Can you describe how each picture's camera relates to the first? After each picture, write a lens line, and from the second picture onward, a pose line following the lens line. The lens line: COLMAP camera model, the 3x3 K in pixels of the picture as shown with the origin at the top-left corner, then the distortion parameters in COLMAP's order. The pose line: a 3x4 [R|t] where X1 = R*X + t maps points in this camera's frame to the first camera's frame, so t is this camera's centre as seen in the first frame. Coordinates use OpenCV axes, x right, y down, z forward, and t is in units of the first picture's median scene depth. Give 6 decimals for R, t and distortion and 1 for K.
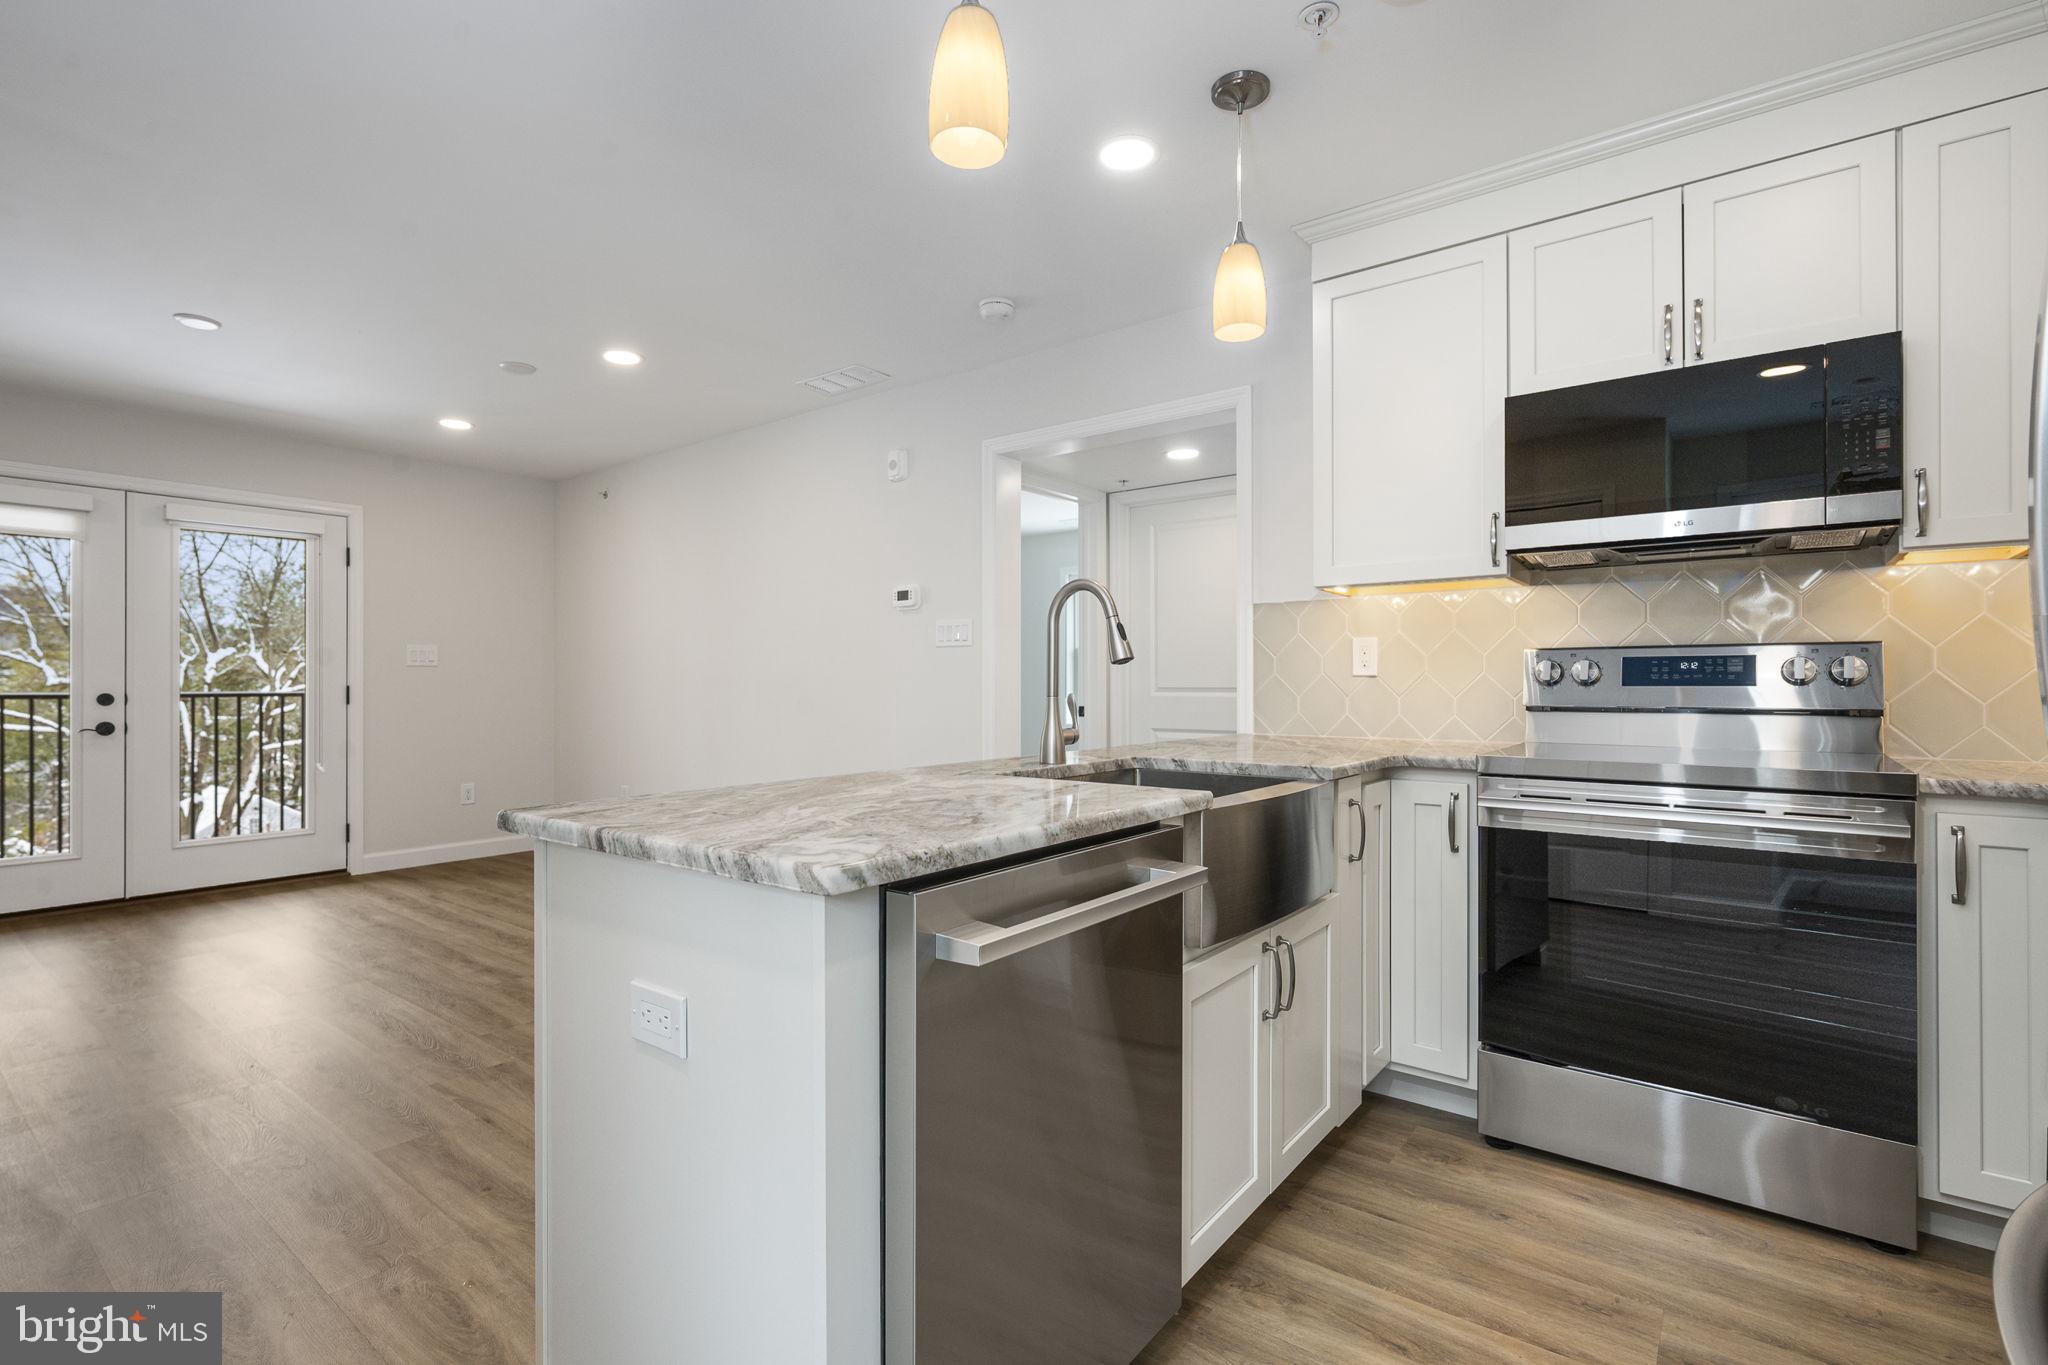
lens RADIAL K [[930.1, 0, 1018.6], [0, 930.1, 680.4], [0, 0, 1]] dist [-0.005059, -0.000370]
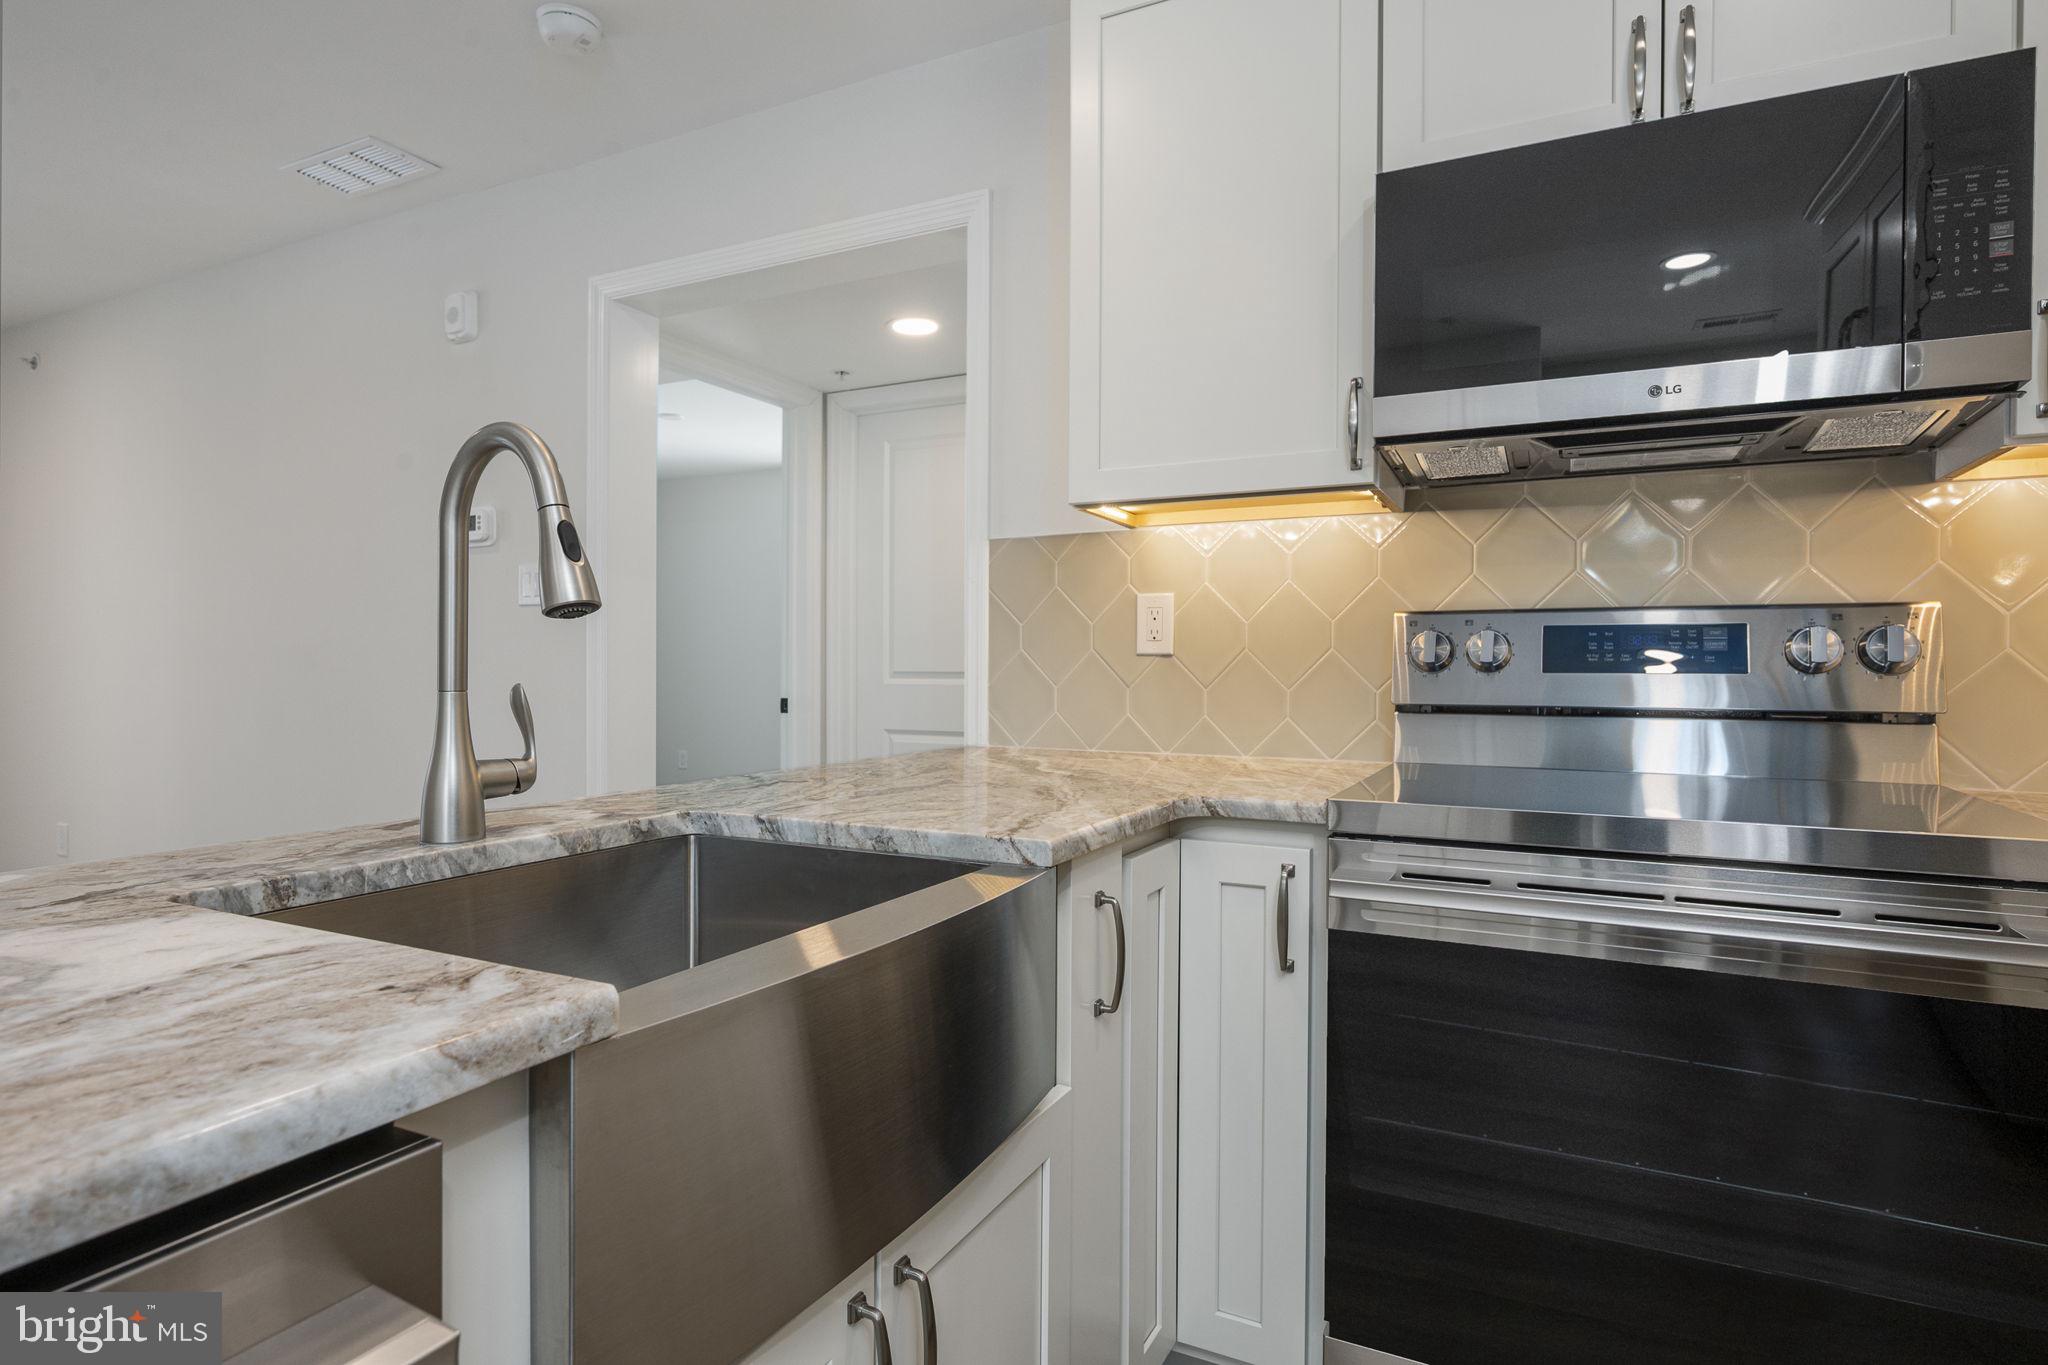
lens RADIAL K [[1057.1, 0, 1017.7], [0, 1057.1, 690.9], [0, 0, 1]] dist [-0.001514, 0.000258]
pose [[0.981280, 0.000751, 0.192585, 0.181836], [-0.005753, 0.999661, 0.025411, 0.002586], [-0.192500, -0.026043, 0.980951, 0.398073]]
